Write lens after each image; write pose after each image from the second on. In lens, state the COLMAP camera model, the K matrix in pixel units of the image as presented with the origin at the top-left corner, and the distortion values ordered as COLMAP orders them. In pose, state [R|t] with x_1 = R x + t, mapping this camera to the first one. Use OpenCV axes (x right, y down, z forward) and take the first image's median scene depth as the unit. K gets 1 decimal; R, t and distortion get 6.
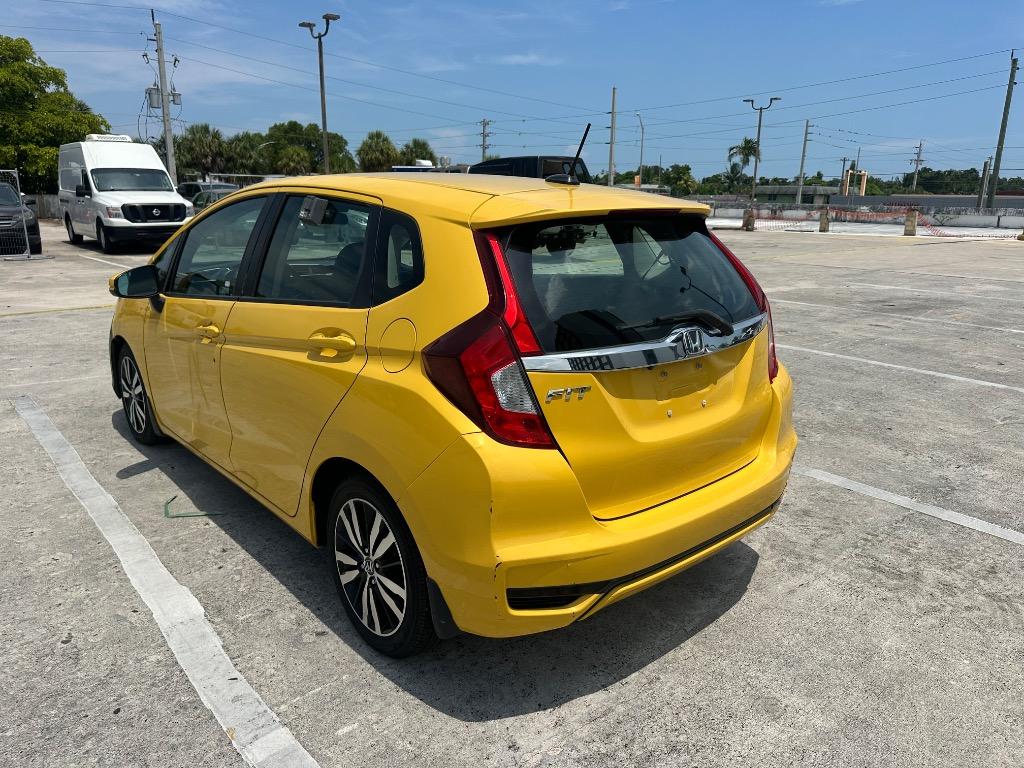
lens RADIAL K [[731.4, 0, 512.0], [0, 731.4, 384.0], [0, 0, 1]] dist [0.006280, -0.008969]
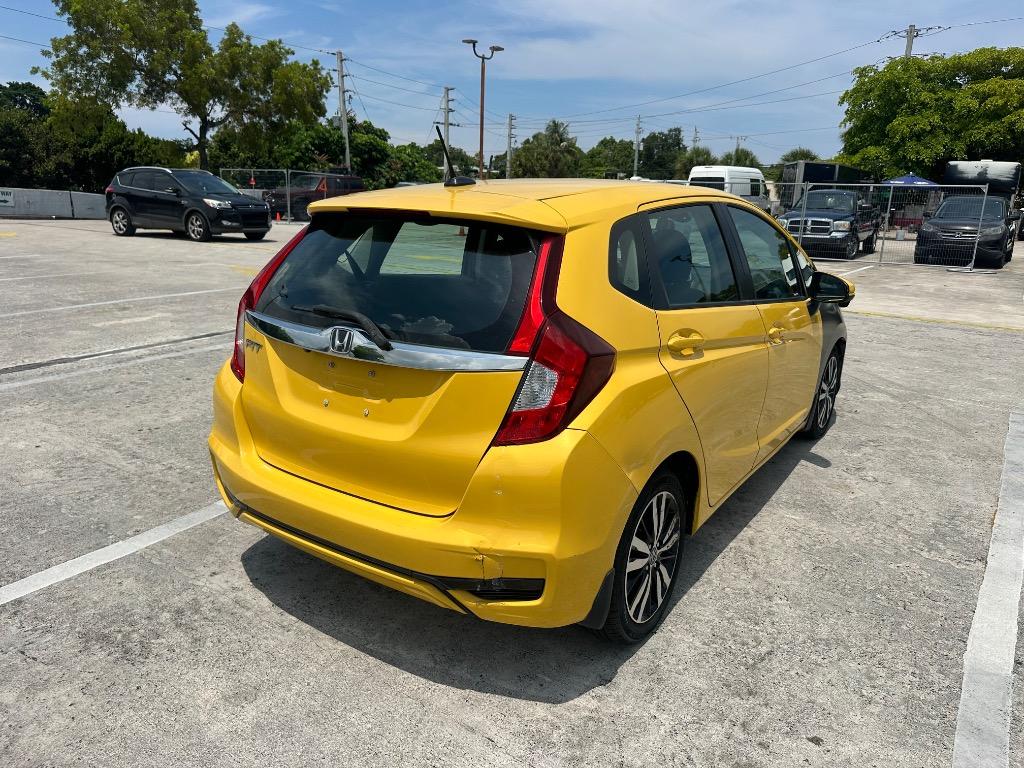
lens RADIAL K [[726.7, 0, 512.0], [0, 726.7, 384.0], [0, 0, 1]] dist [0.024329, -0.035737]
pose [[0.244475, 0.243006, -0.938712, 1.175402], [-0.263320, 0.948347, 0.176921, -0.223481], [0.933217, 0.203929, 0.295835, 0.879234]]
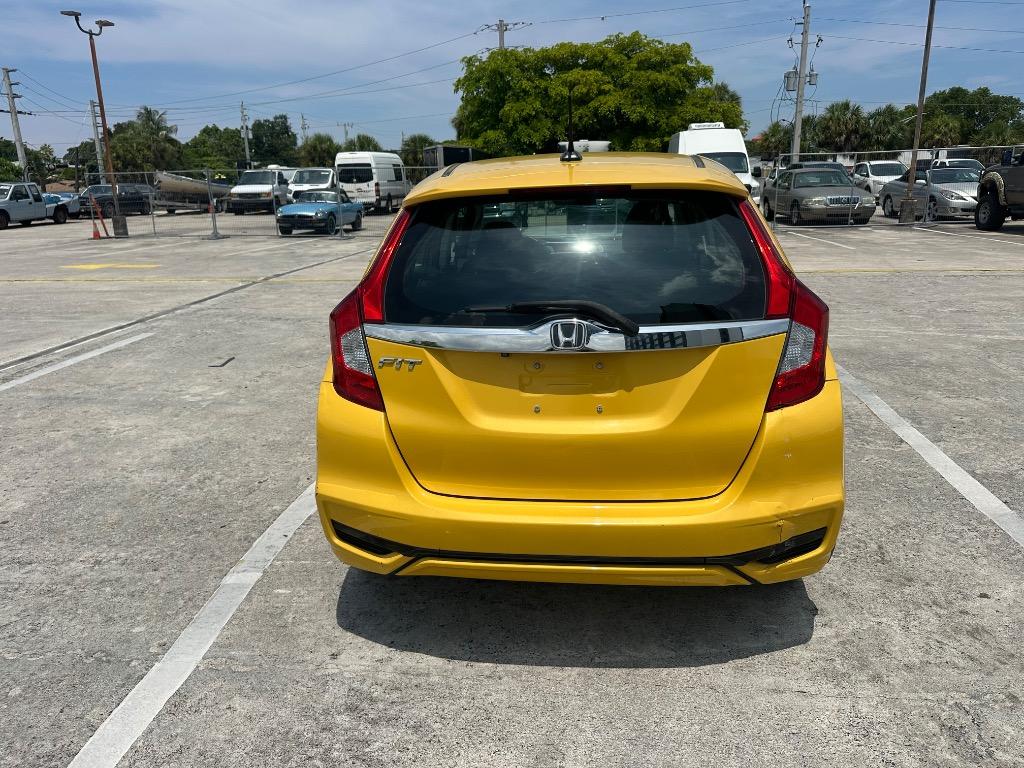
lens RADIAL K [[726.7, 0, 512.0], [0, 726.7, 384.0], [0, 0, 1]] dist [0.024329, -0.035737]
pose [[0.684092, 0.170652, -0.709152, 0.793010], [-0.151337, 0.984296, 0.090875, -0.065575], [0.713524, 0.045154, 0.699175, 0.311355]]
